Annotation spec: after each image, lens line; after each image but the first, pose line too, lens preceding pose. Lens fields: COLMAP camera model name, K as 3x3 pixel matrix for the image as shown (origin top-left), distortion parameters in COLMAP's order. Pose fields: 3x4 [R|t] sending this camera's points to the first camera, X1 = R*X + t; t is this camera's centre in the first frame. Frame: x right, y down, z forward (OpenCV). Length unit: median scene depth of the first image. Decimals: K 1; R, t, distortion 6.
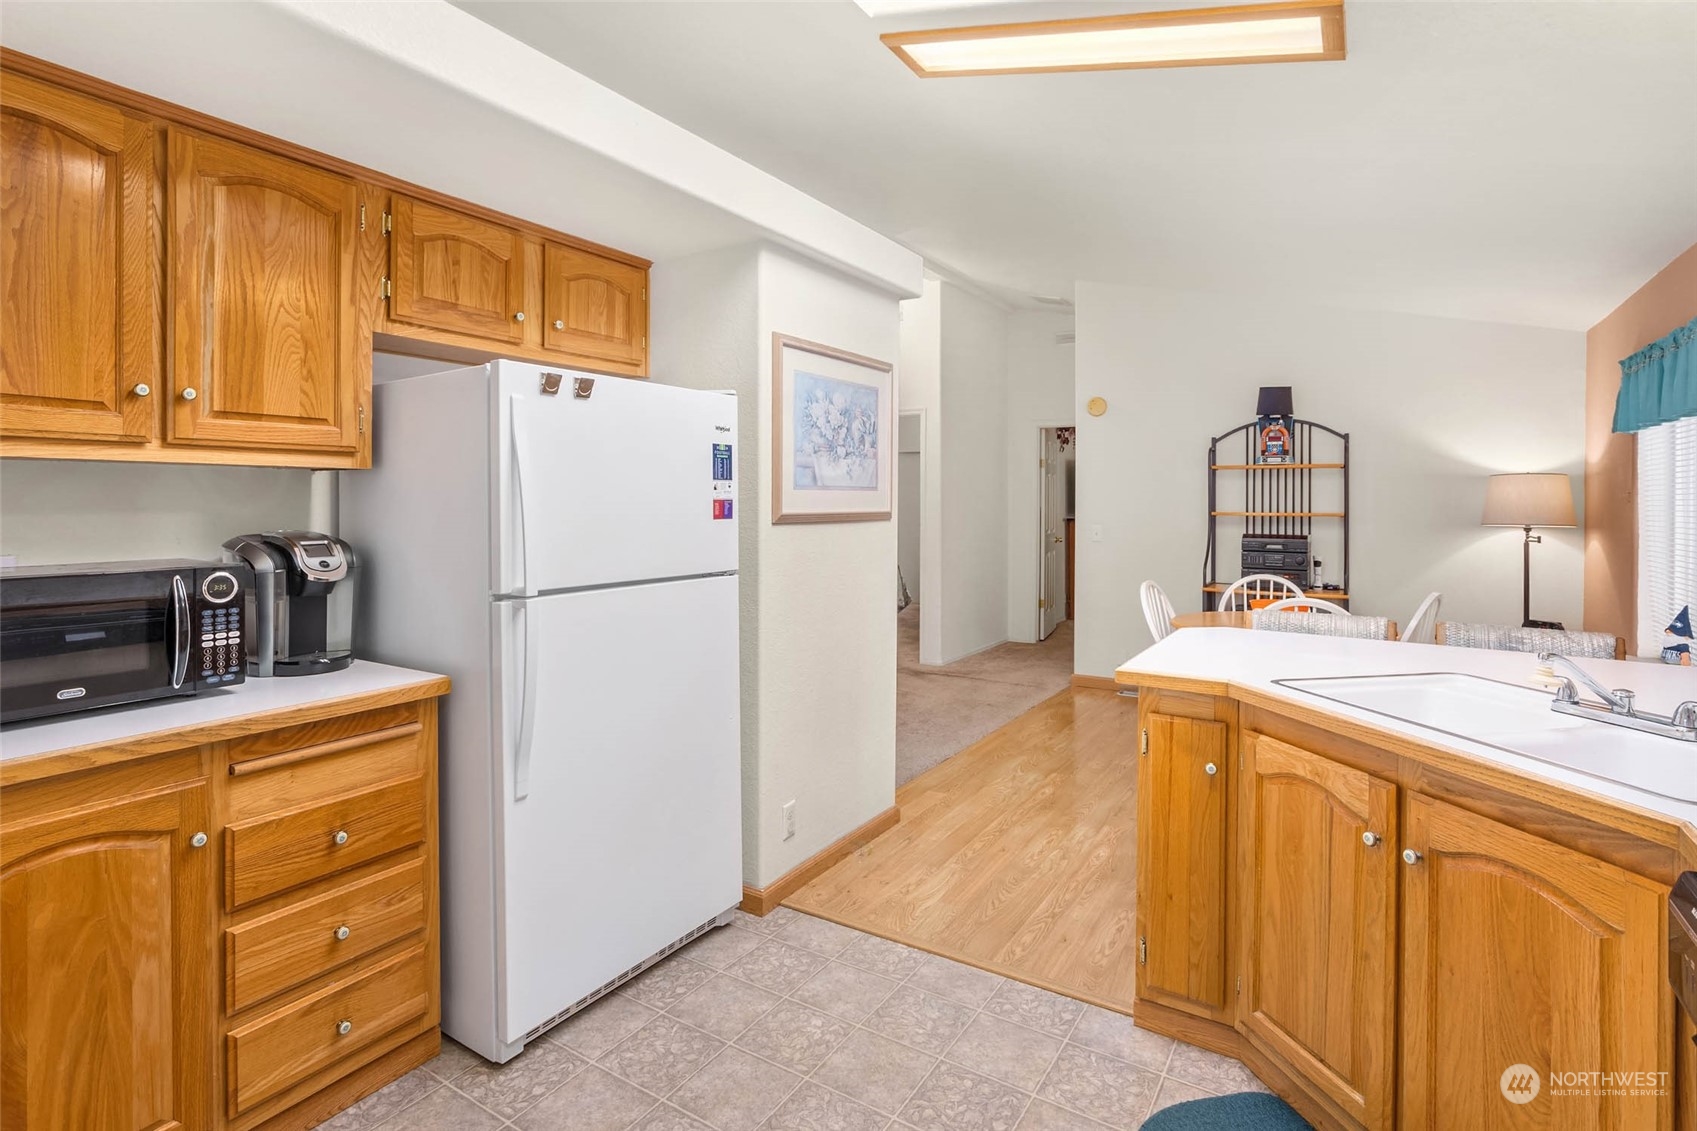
lens RADIAL K [[863.1, 0, 827.4], [0, 863.1, 516.5], [0, 0, 1]] dist [-0.016499, 0.002977]
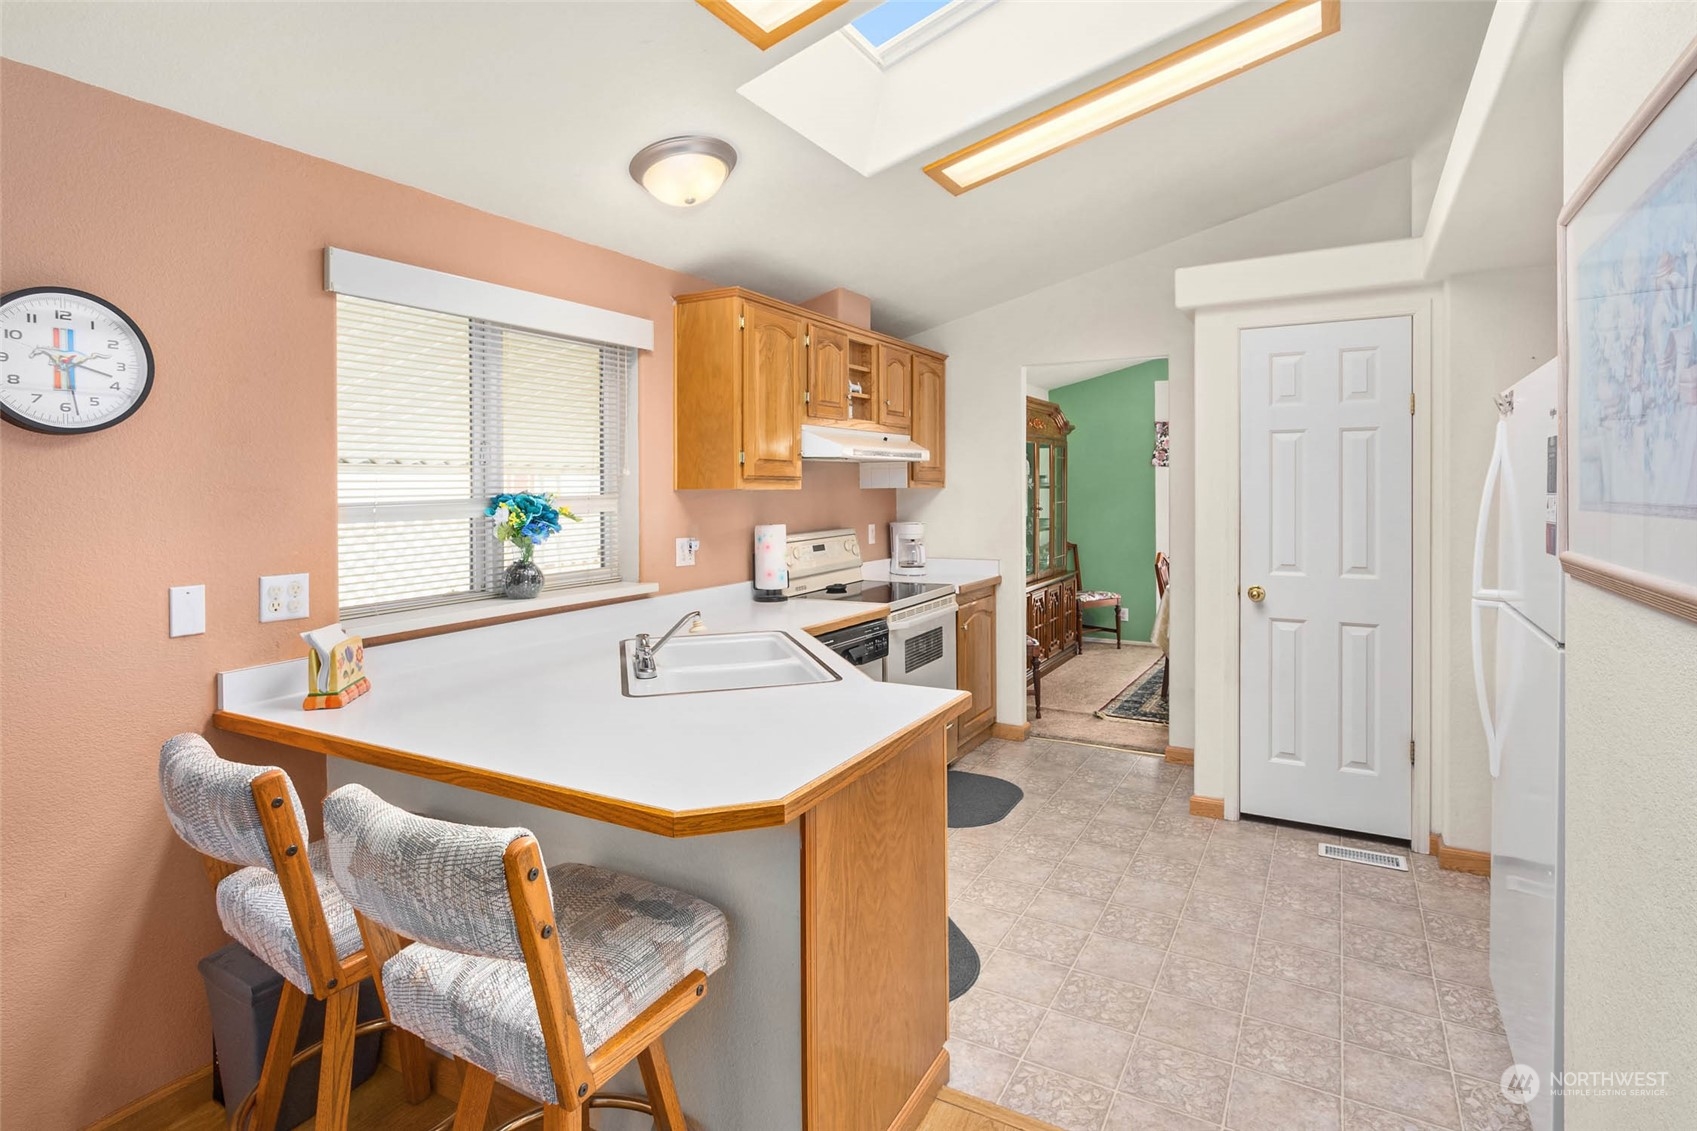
lens RADIAL K [[863.1, 0, 836.9], [0, 863.1, 483.4], [0, 0, 1]] dist [-0.016499, 0.002977]
pose [[-0.998952, 0.005005, -0.045503, 0.427029], [0.004539, 0.999936, 0.010327, -0.057341], [0.045552, 0.010109, -0.998911, 1.581191]]
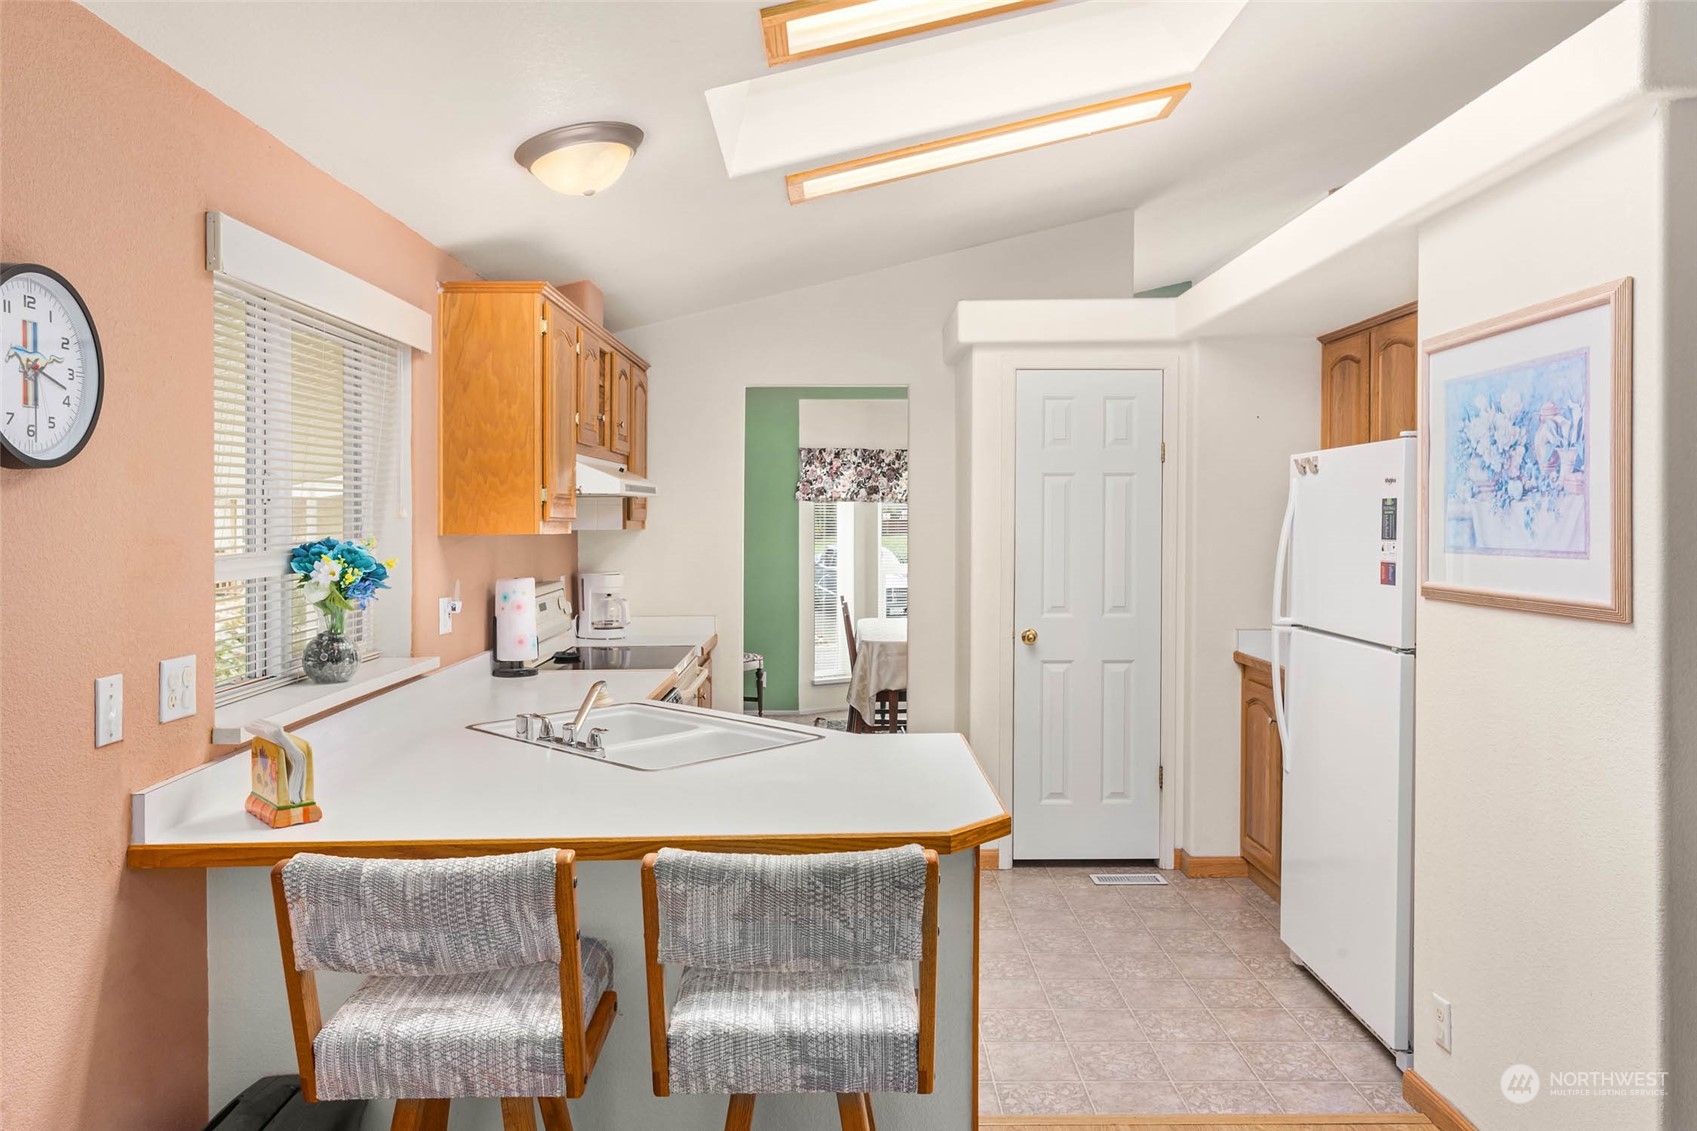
lens RADIAL K [[1218.2, 0, 839.0], [0, 1218.2, 524.0], [0, 0, 1]] dist [-0.007208, 0.001426]
pose [[-0.842905, 0.004473, -0.538044, 0.983889], [-0.005733, 0.999834, 0.017293, -0.074784], [0.538032, 0.017661, -0.842739, 1.705077]]
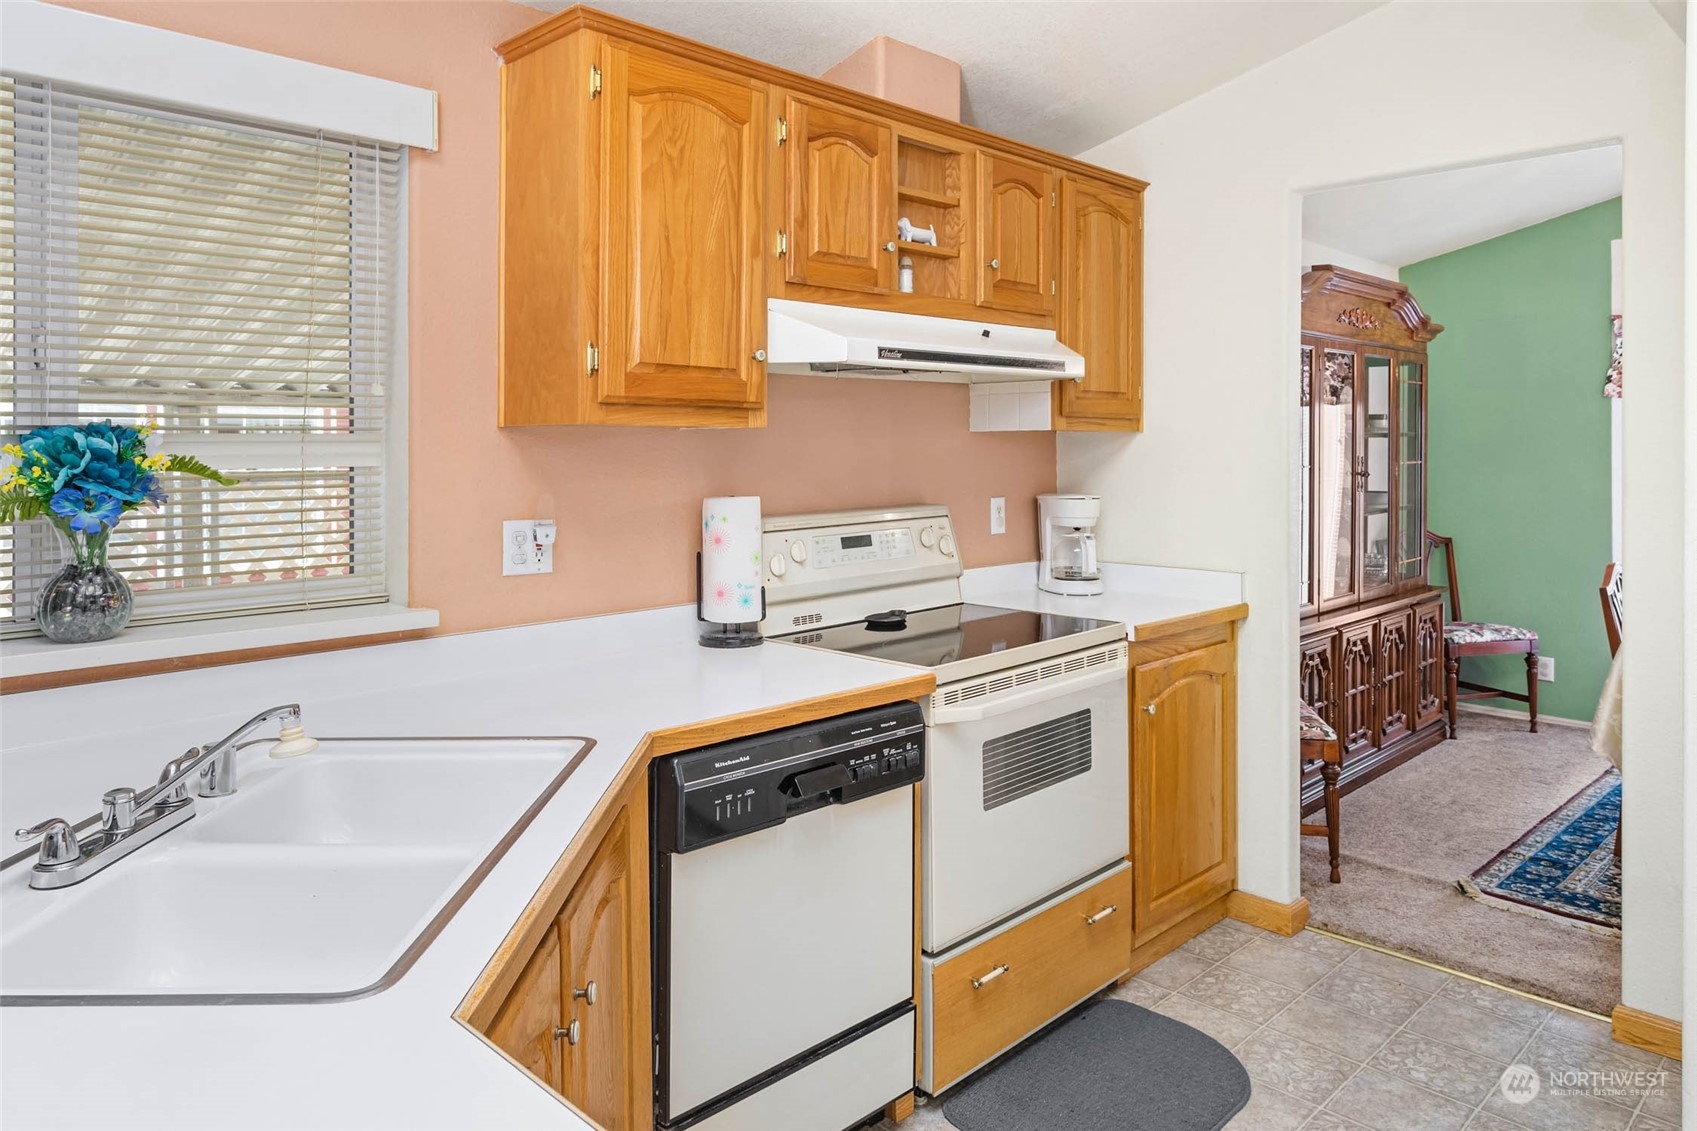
lens RADIAL K [[1139.9, 0, 827.3], [0, 1139.9, 430.3], [0, 0, 1]] dist [-0.001366, 0.005492]
pose [[-0.976767, 0.000668, 0.214302, 0.174027], [0.001885, 0.999983, 0.005474, -0.036272], [-0.214295, 0.005750, -0.976752, 1.071094]]
